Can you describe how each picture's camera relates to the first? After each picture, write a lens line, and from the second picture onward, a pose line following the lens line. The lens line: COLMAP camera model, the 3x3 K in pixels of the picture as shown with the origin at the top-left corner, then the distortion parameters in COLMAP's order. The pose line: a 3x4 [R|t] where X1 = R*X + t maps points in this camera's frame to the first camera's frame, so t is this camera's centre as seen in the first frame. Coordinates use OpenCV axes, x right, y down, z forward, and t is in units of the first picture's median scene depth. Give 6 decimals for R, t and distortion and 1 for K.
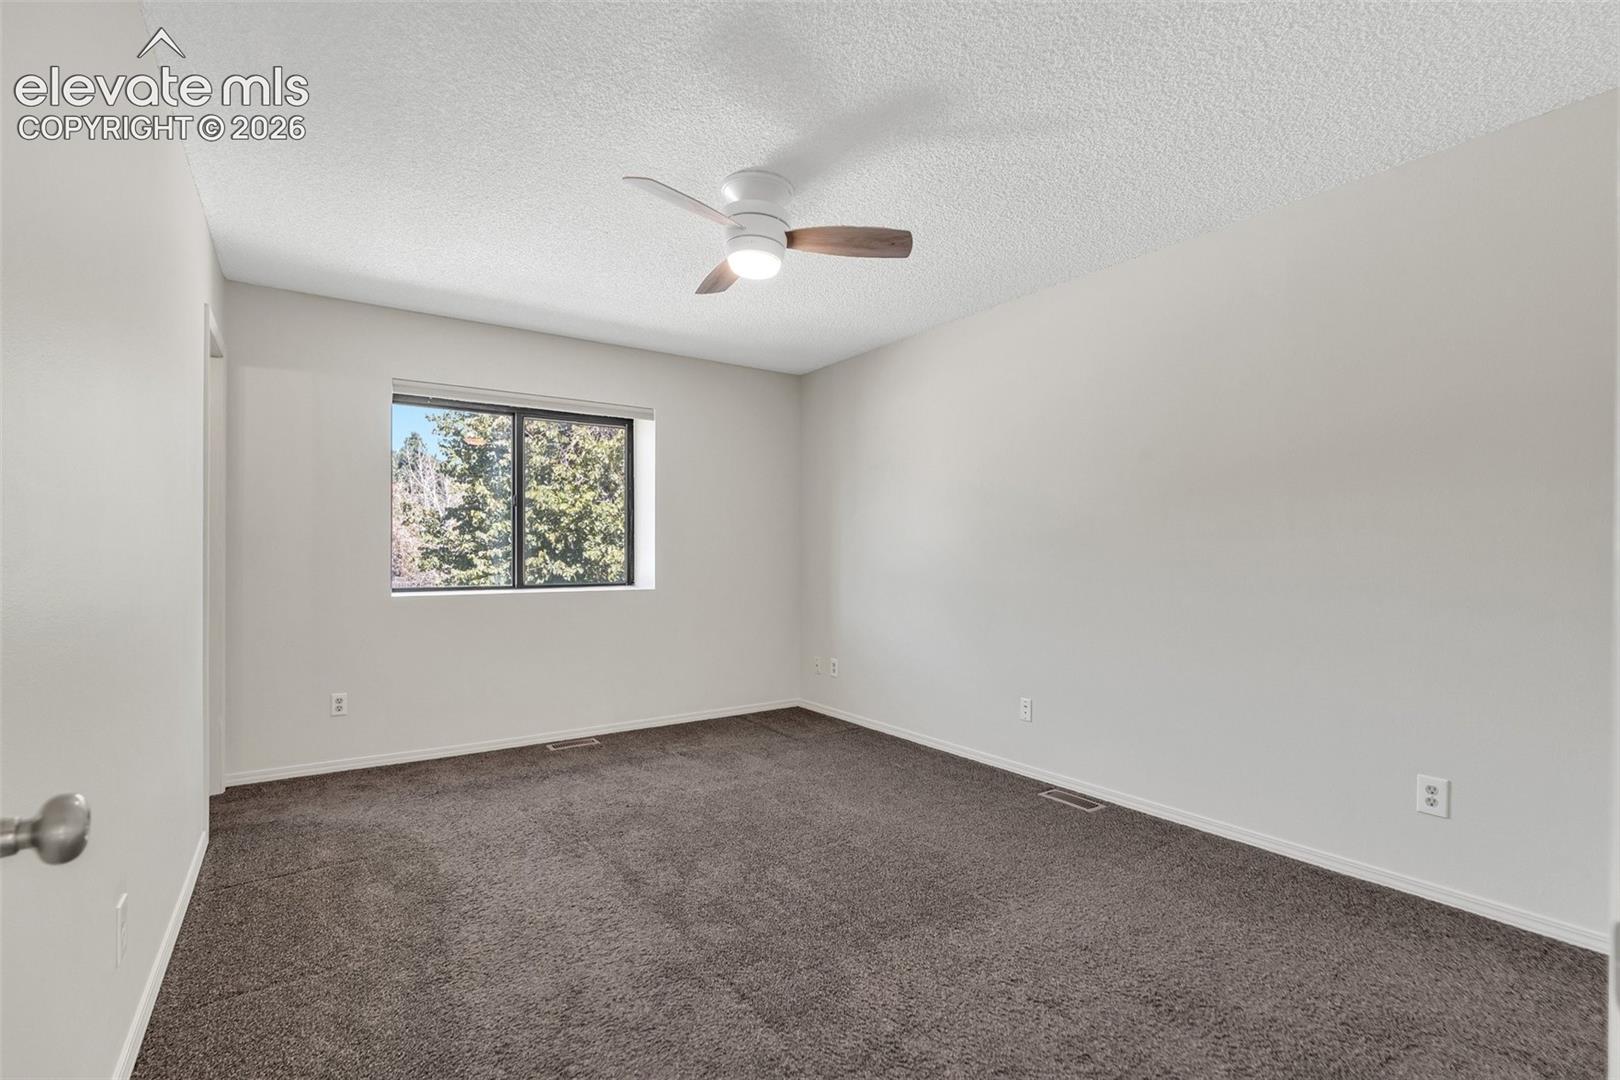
lens RADIAL K [[729.5, 0, 811.3], [0, 729.5, 554.6], [0, 0, 1]] dist [-0.018142, 0.000193]
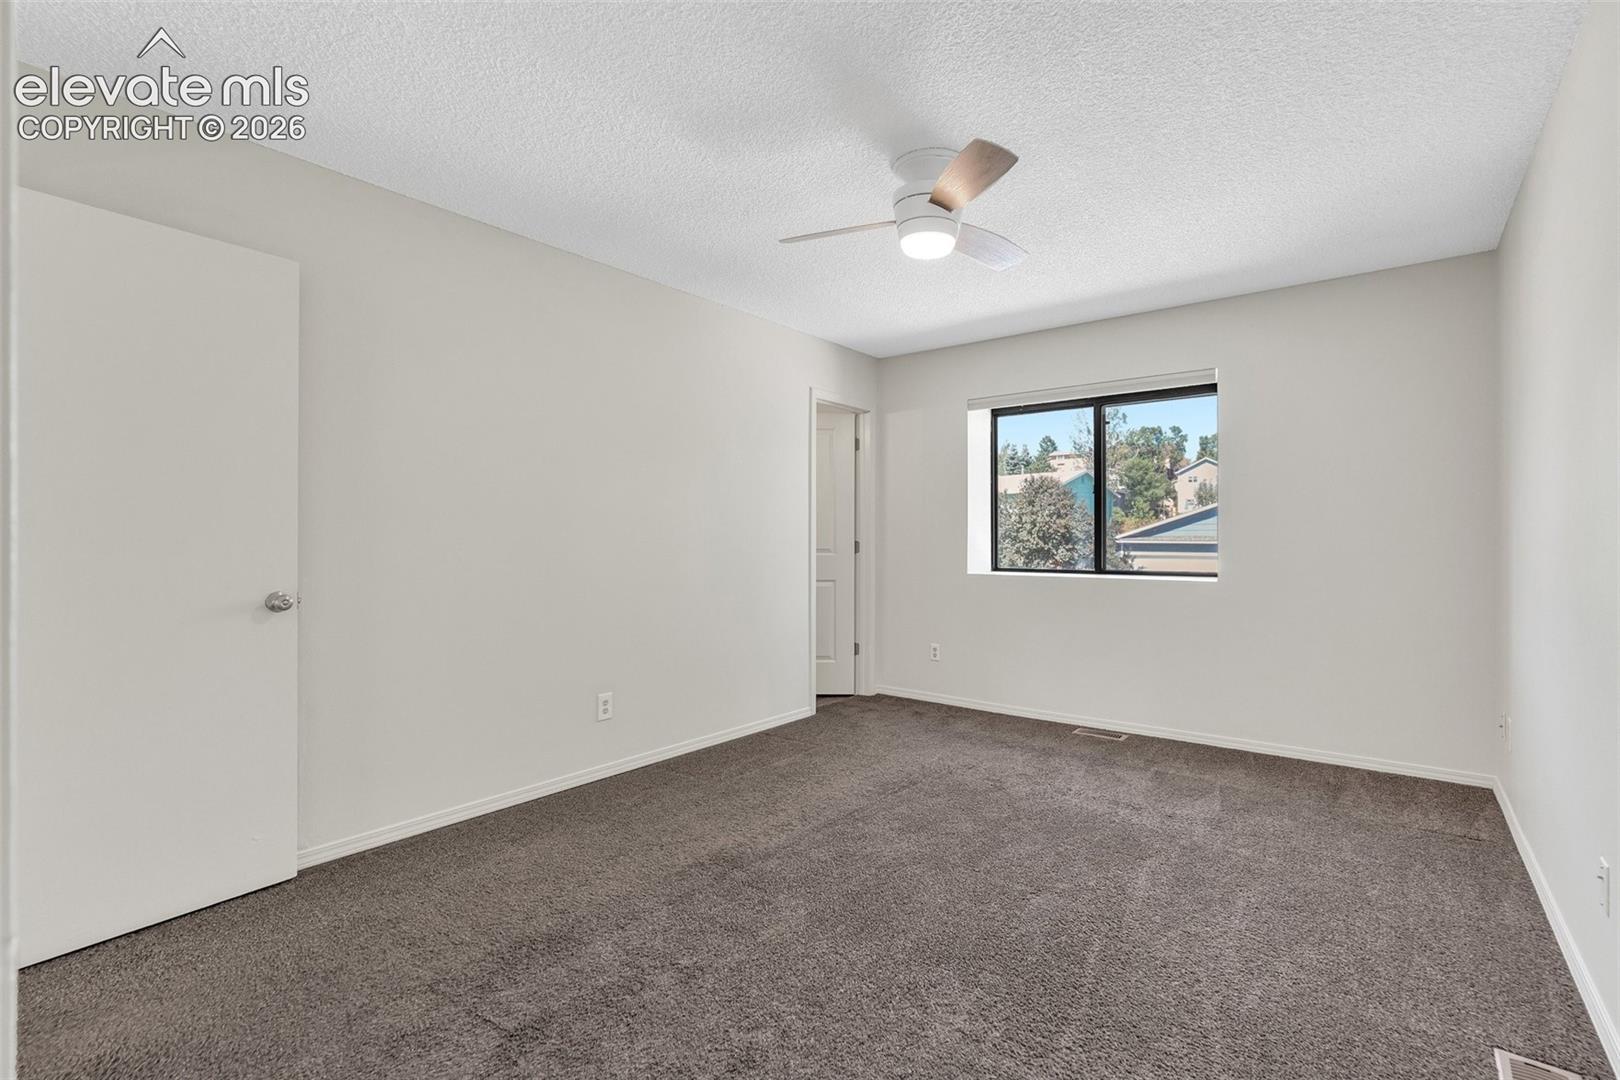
lens RADIAL K [[729.5, 0, 810.7], [0, 729.5, 529.8], [0, 0, 1]] dist [-0.018142, 0.000193]
pose [[0.286279, -0.011205, -0.958081, 0.553080], [-0.002268, 0.999921, -0.012372, -0.001760], [0.958144, 0.005715, 0.286231, 0.380055]]
